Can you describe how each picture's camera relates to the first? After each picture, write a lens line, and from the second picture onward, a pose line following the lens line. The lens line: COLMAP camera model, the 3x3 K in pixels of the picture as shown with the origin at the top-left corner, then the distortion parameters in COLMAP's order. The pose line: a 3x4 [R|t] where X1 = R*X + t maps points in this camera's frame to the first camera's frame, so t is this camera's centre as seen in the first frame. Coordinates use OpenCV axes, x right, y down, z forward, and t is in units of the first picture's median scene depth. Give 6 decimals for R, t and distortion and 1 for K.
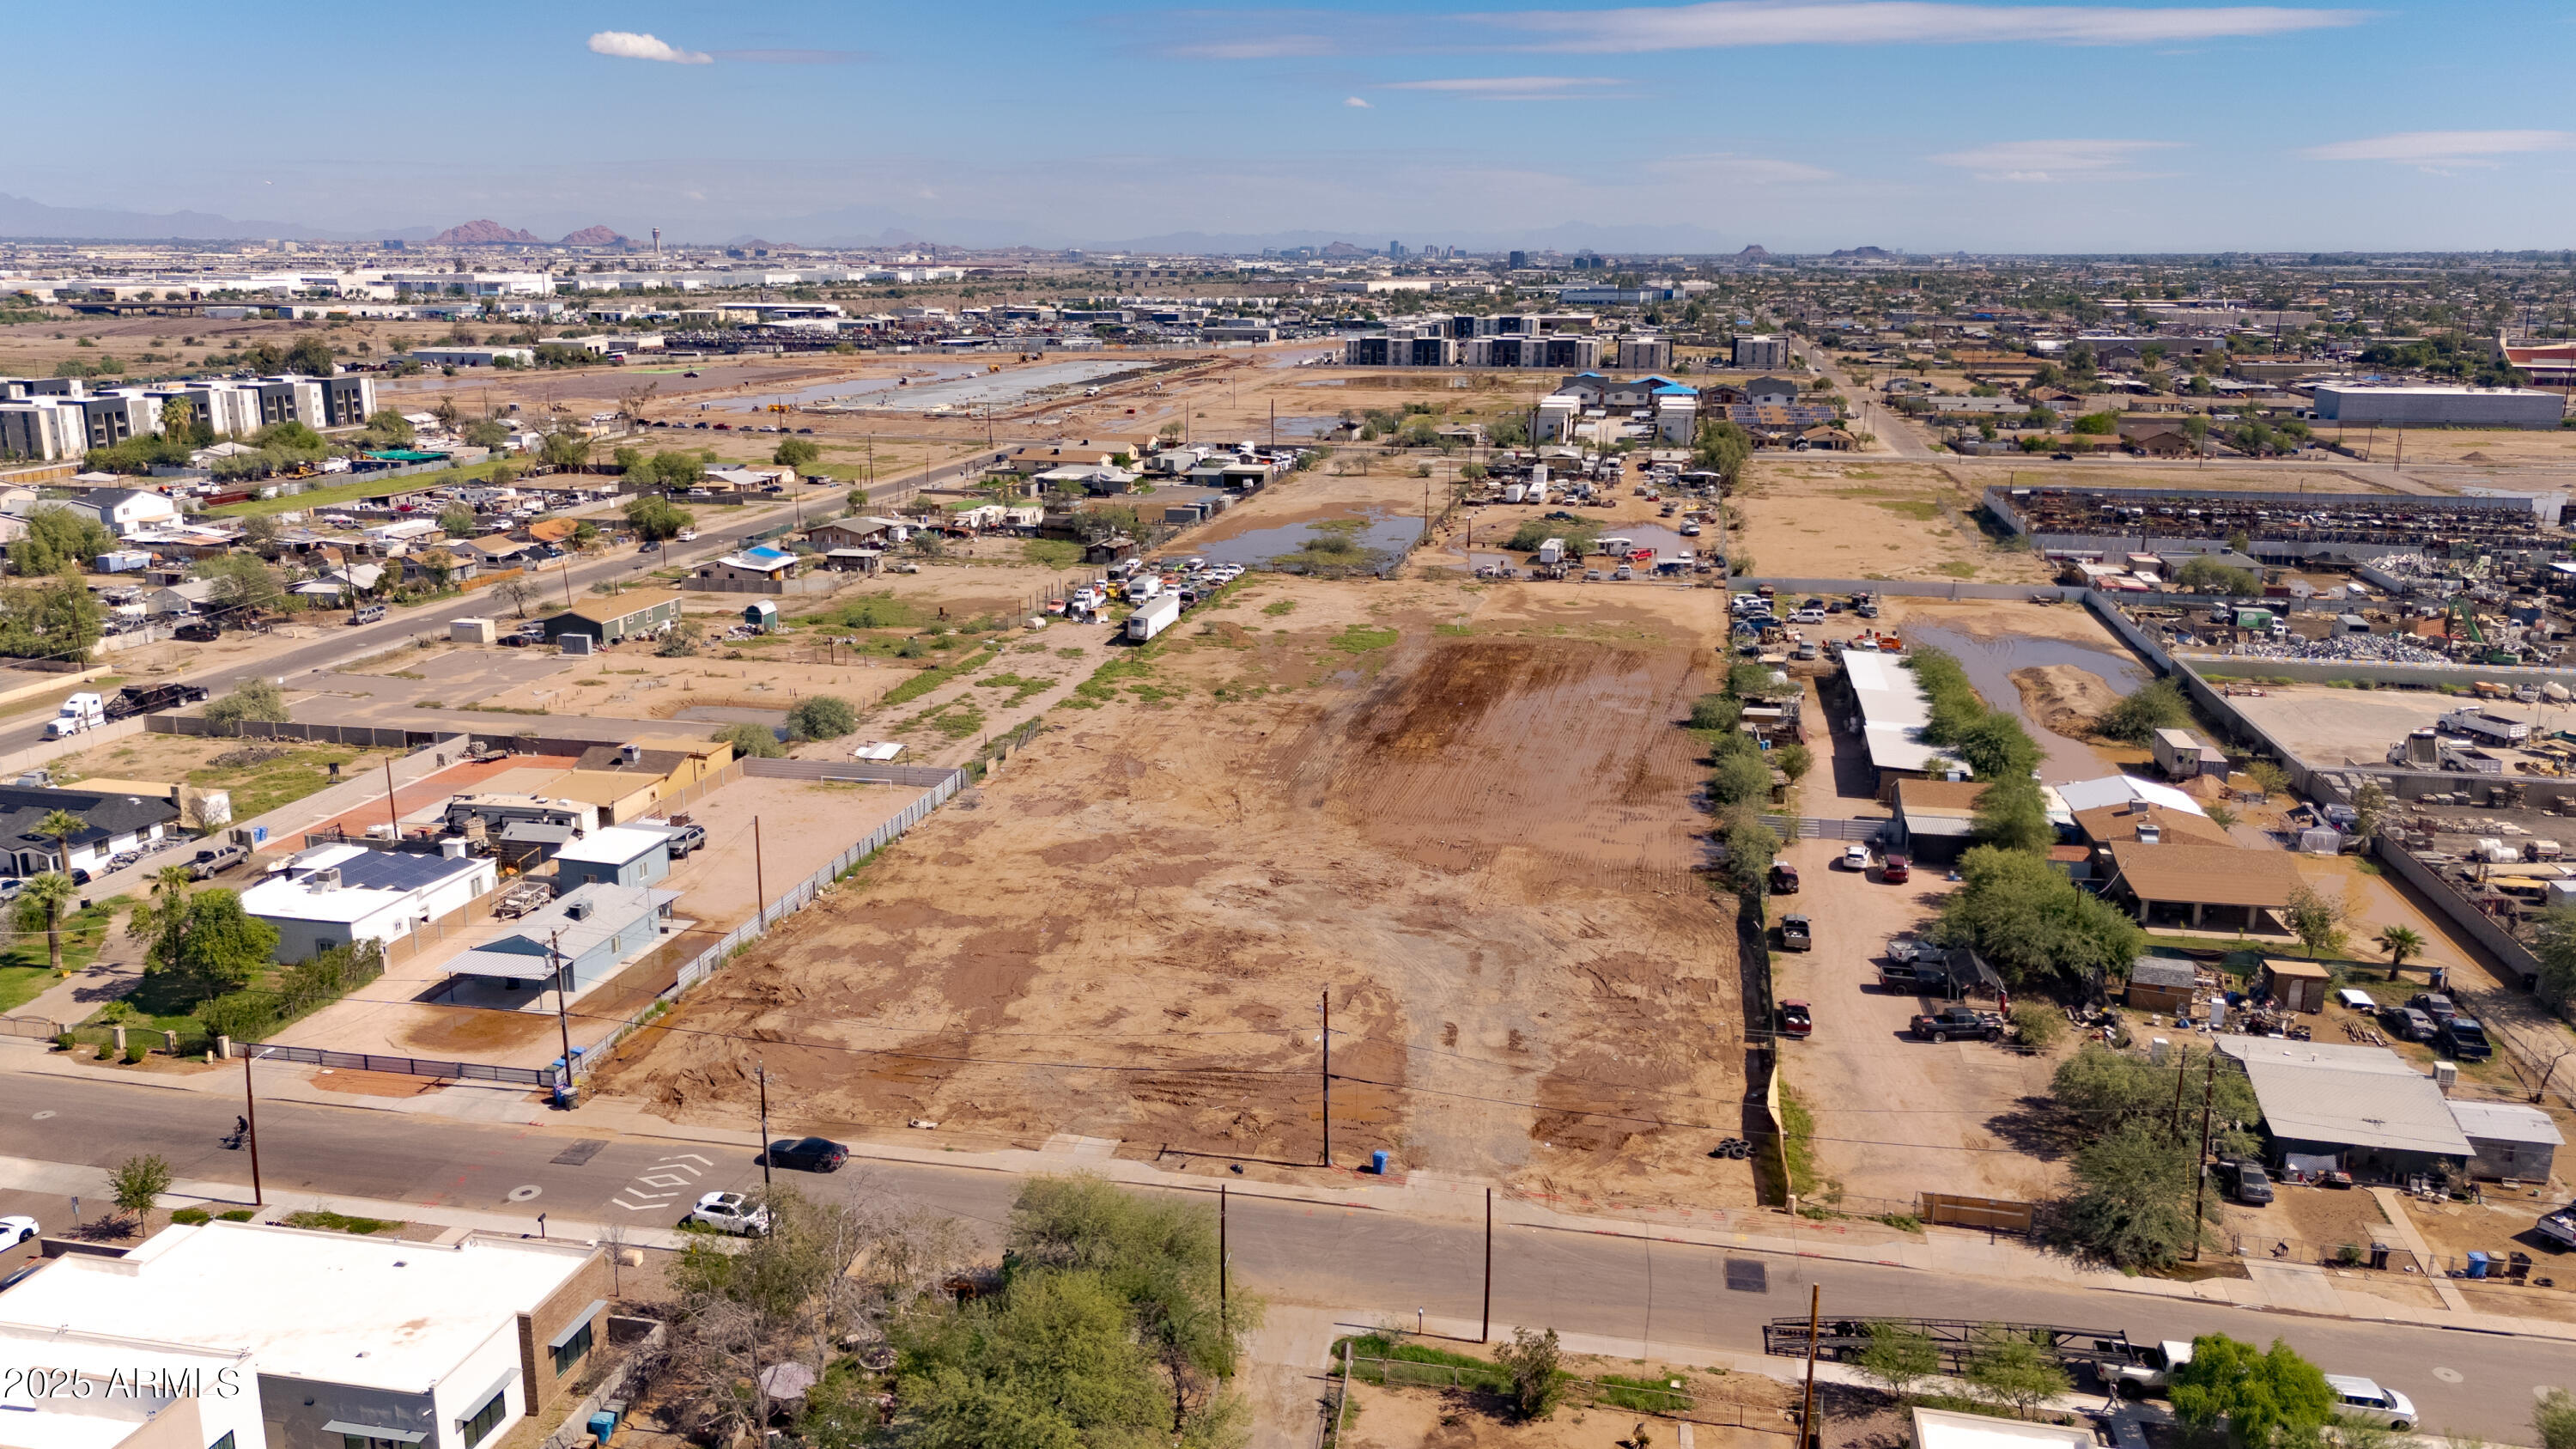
lens RADIAL K [[1888.3, 0, 1292.9], [0, 1888.3, 716.9], [0, 0, 1]] dist [0.062992, -0.055265]
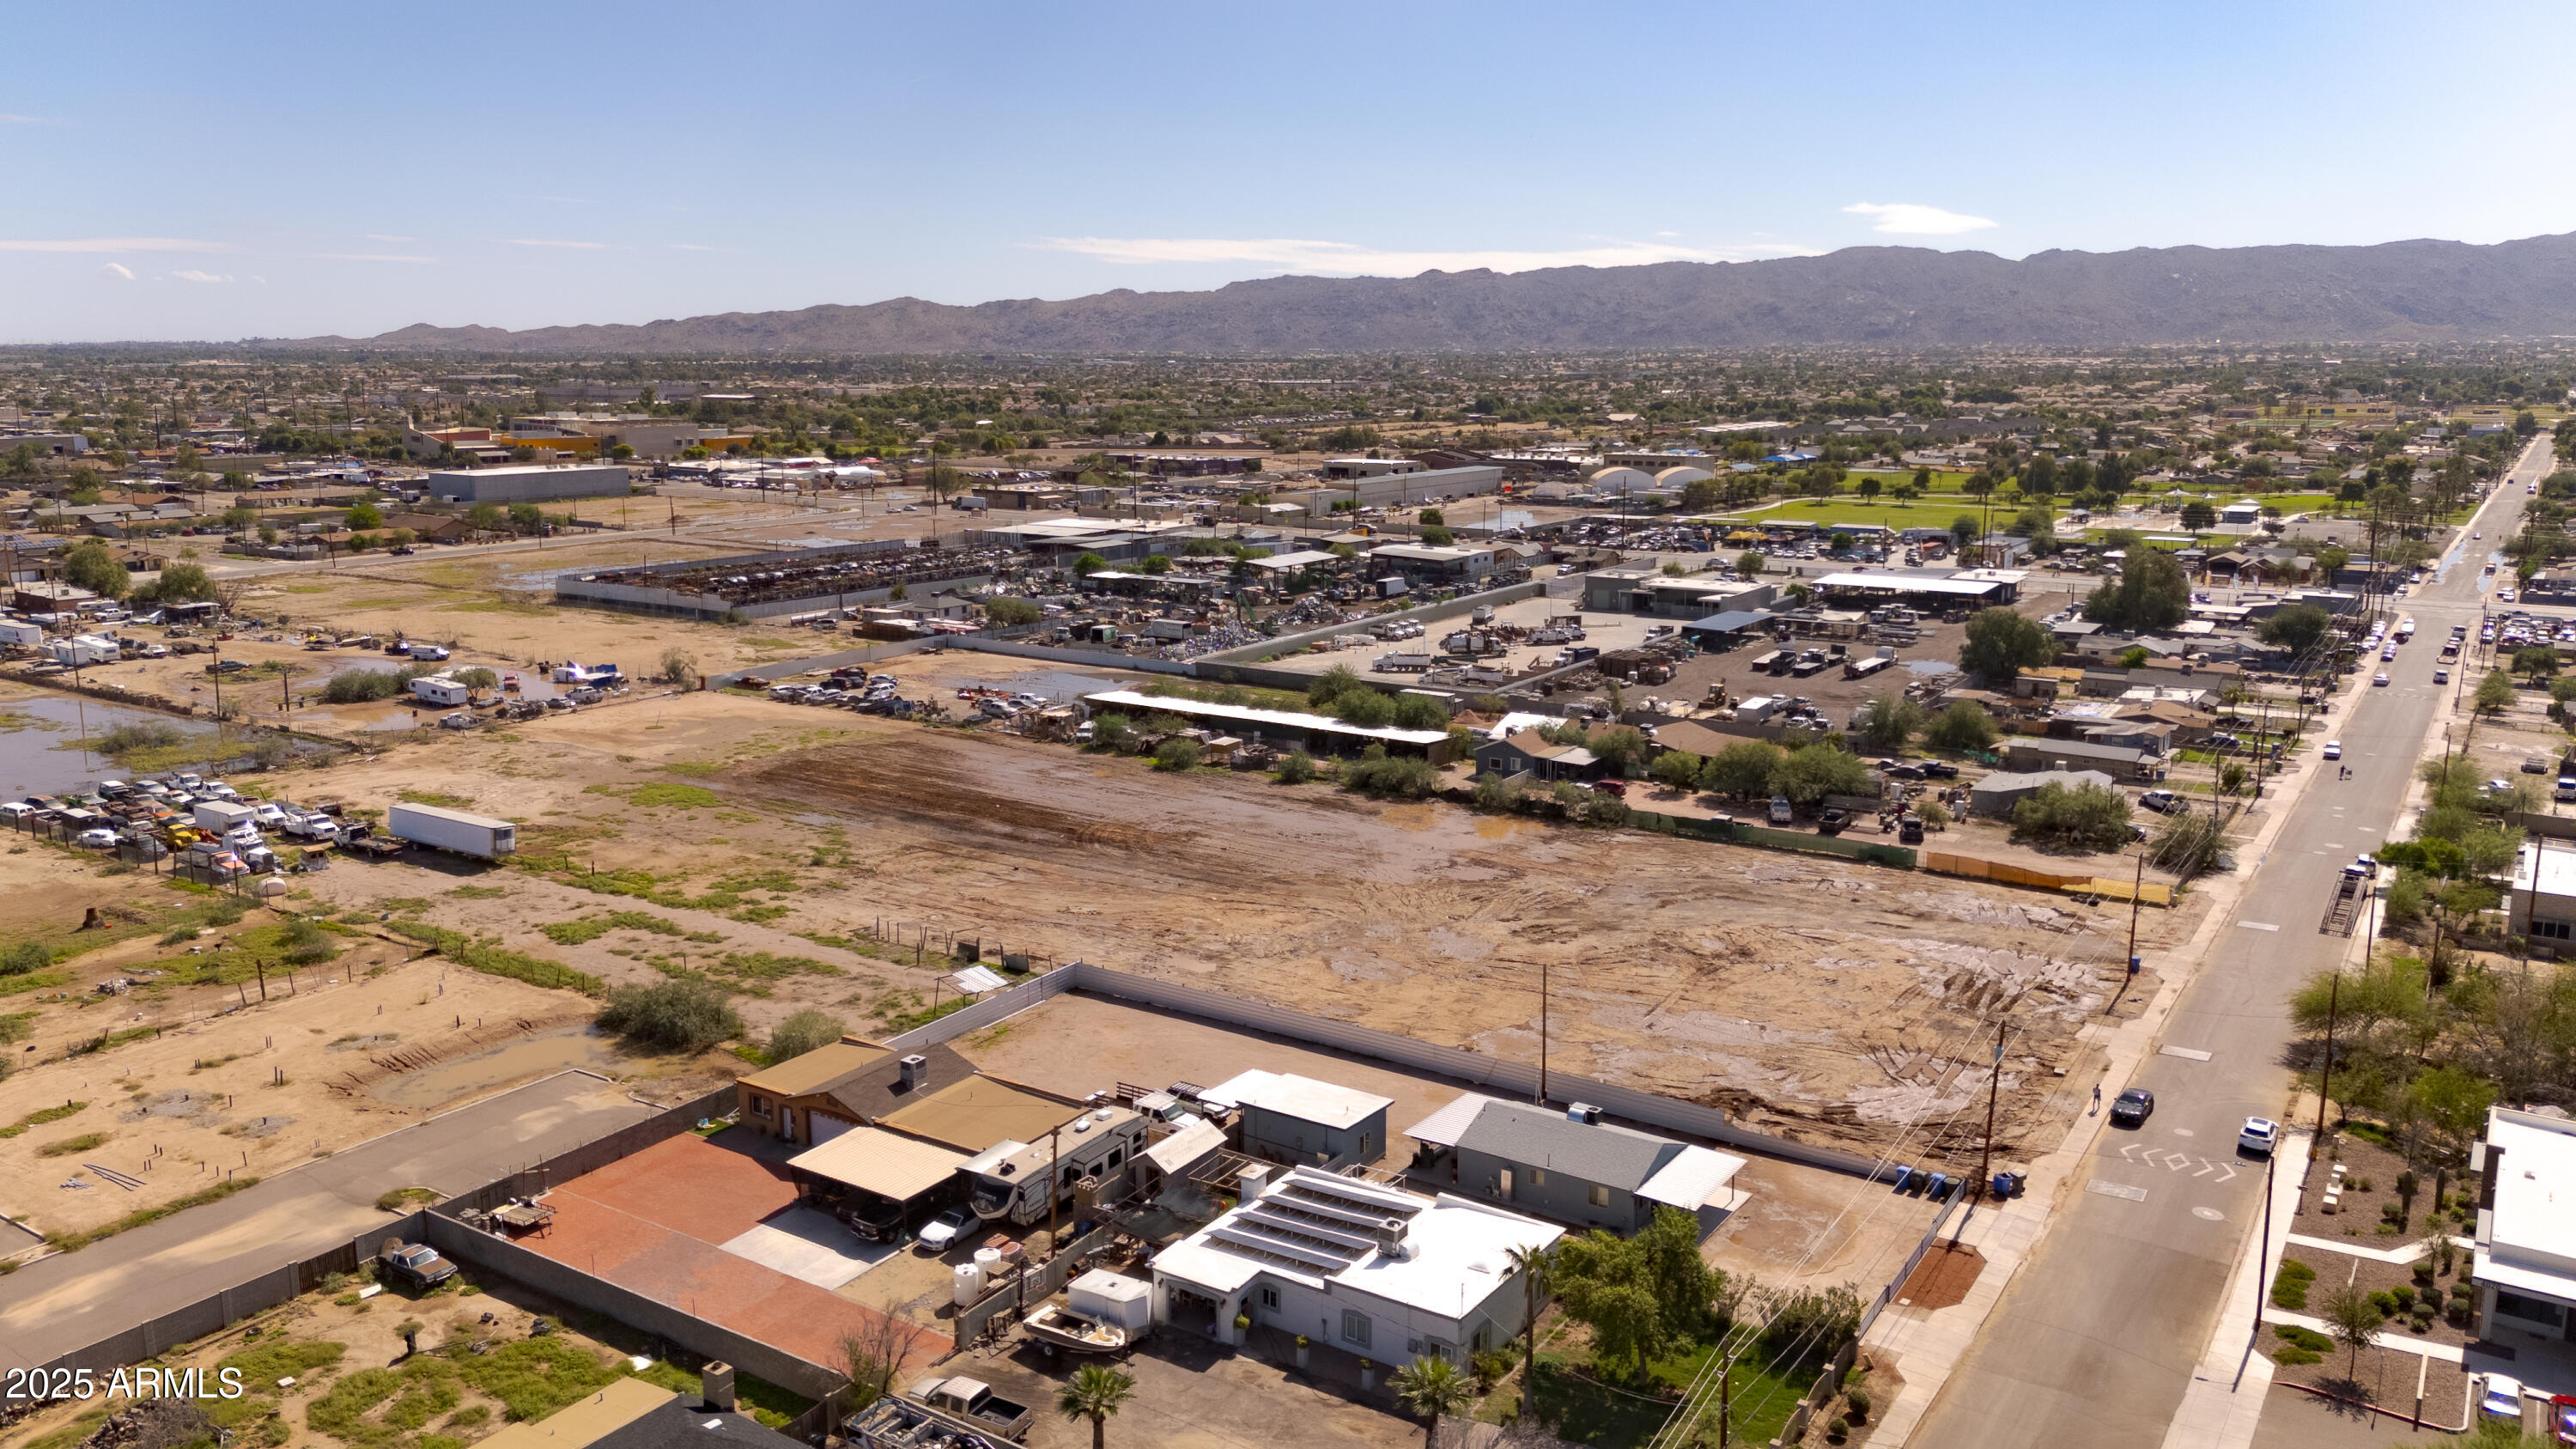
lens RADIAL K [[1888.3, 0, 1290.7], [0, 1888.3, 740.5], [0, 0, 1]] dist [0.062992, -0.055265]
pose [[0.373127, -0.189307, 0.908261, -0.937200], [0.220863, 0.968942, 0.111221, -0.146976], [-0.901108, 0.159102, 0.403350, 0.613949]]
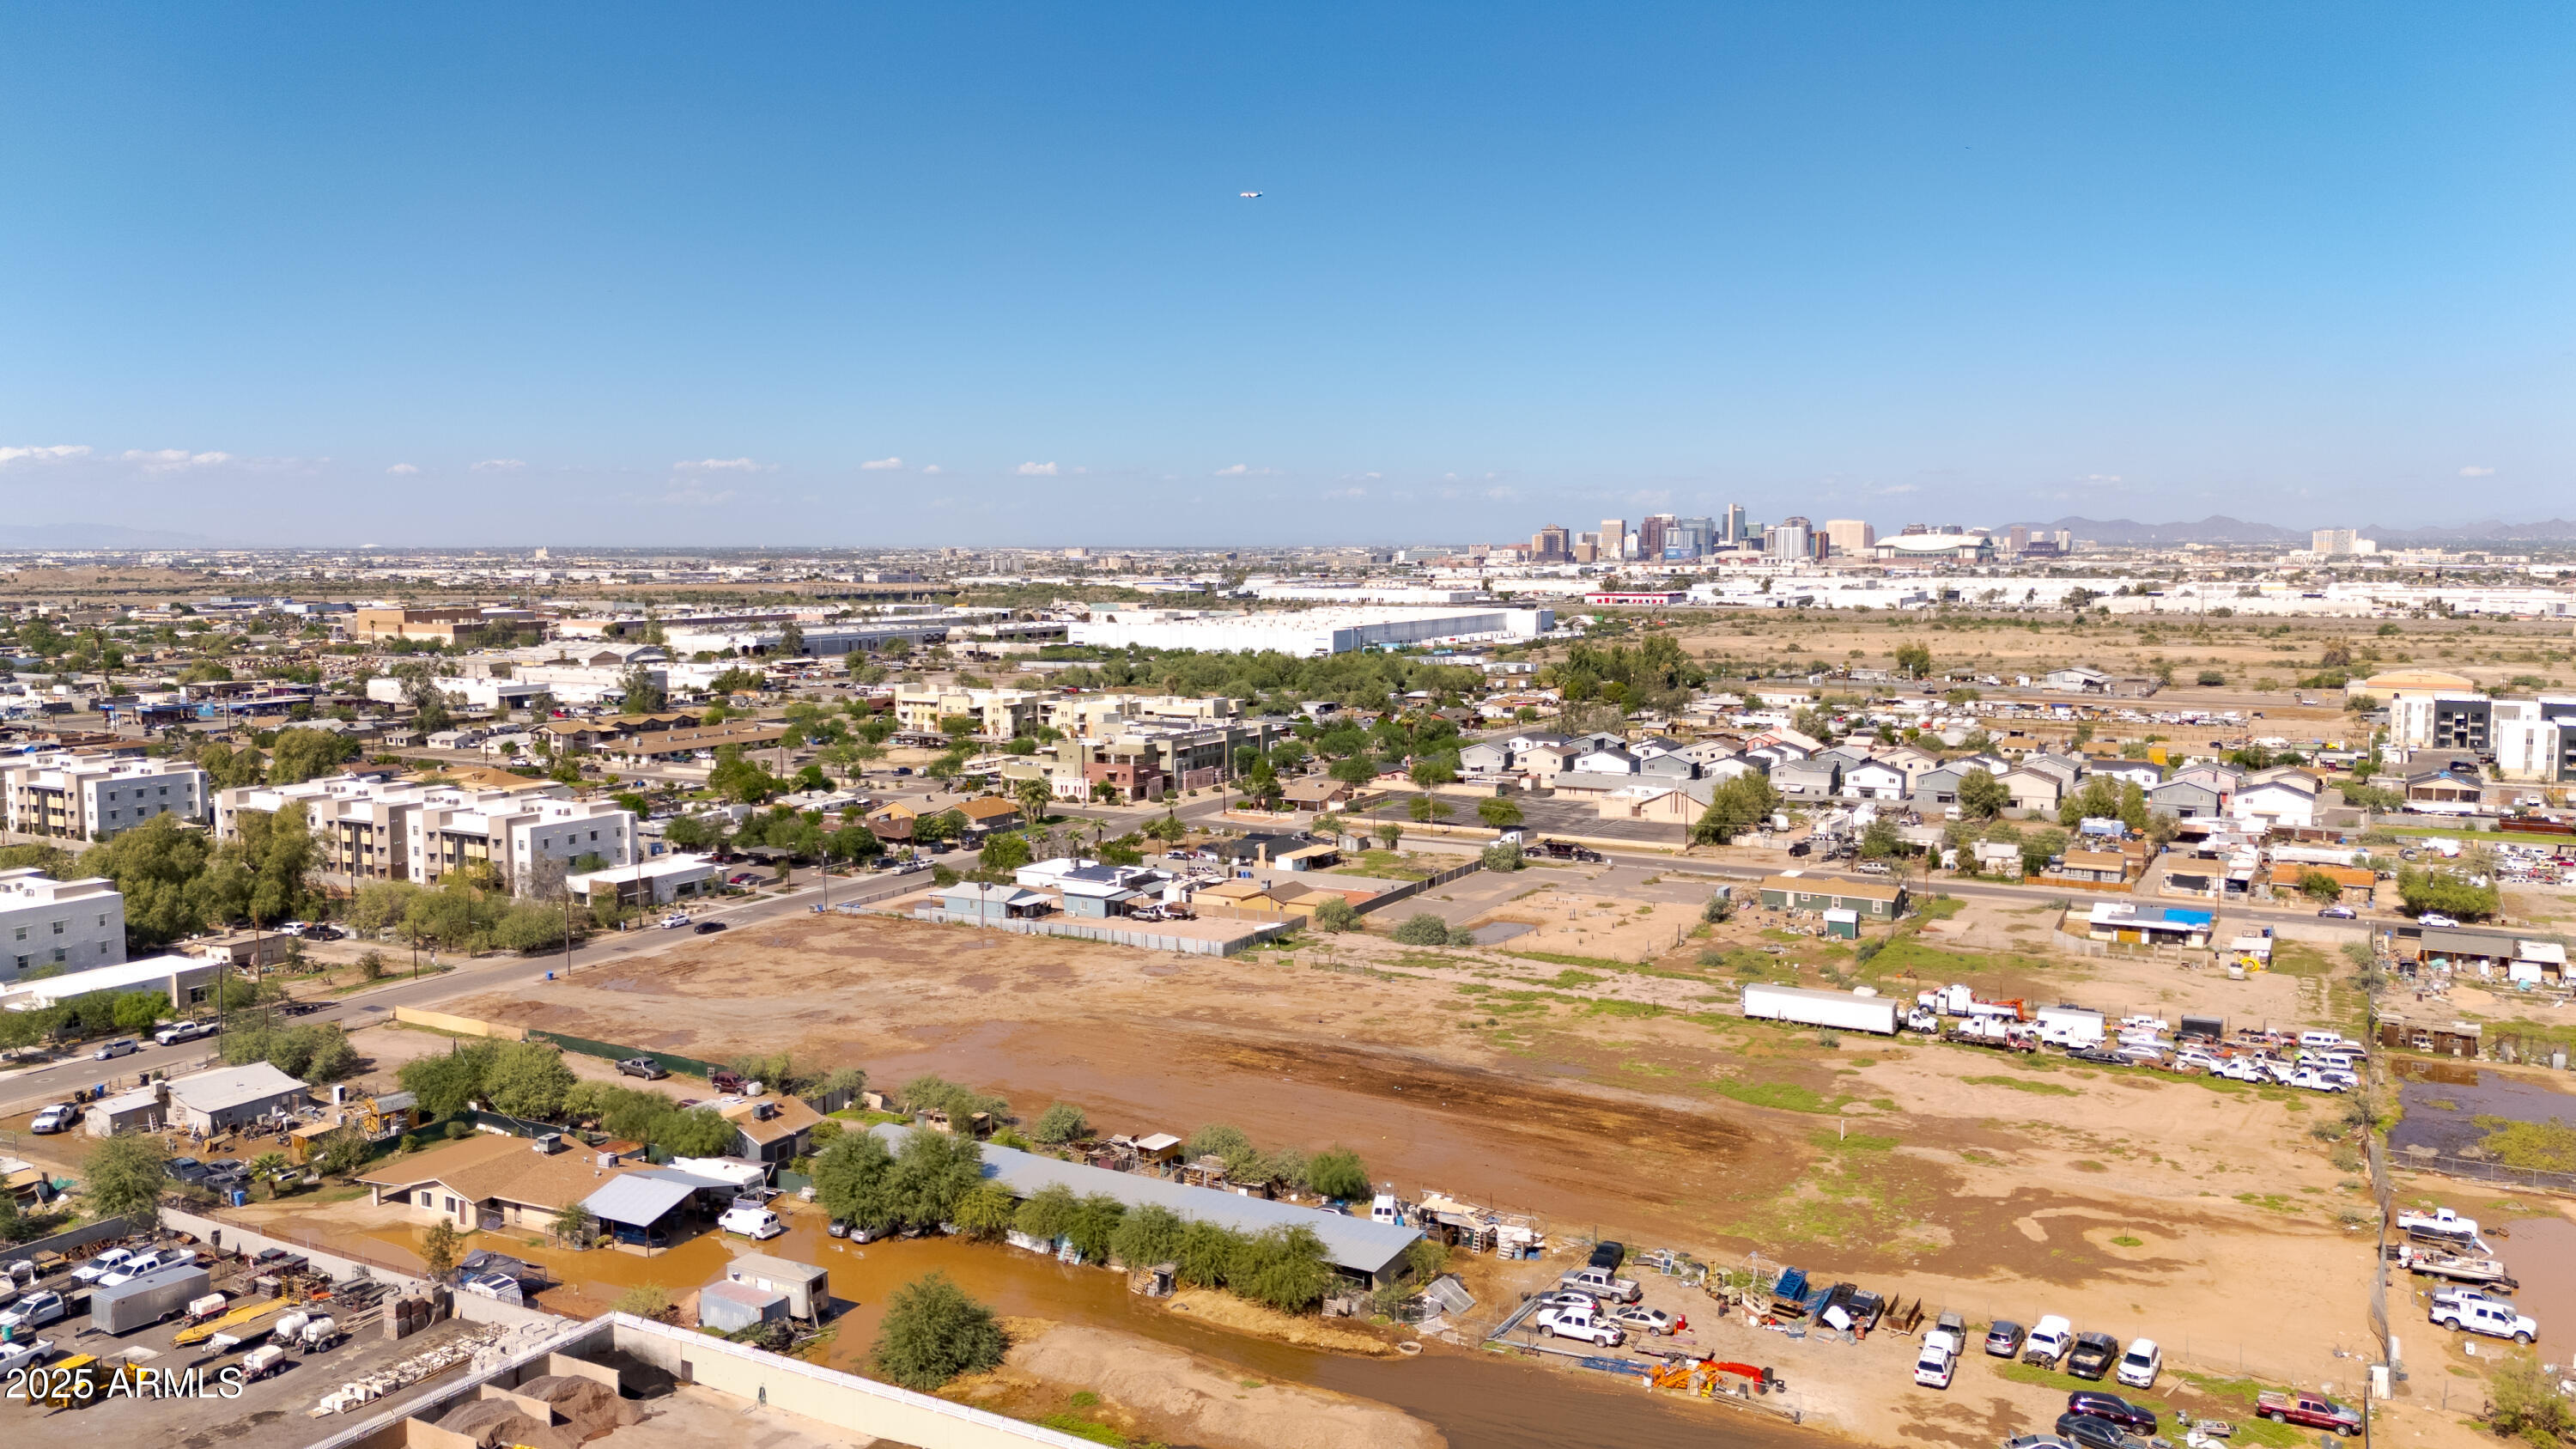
lens RADIAL K [[1888.3, 0, 1288.4], [0, 1888.3, 711.3], [0, 0, 1]] dist [0.062992, -0.055265]
pose [[-0.309562, 0.079903, -0.947516, 1.201561], [-0.226170, 0.961678, 0.154989, -0.389979], [0.923590, 0.262279, -0.279627, 1.497002]]
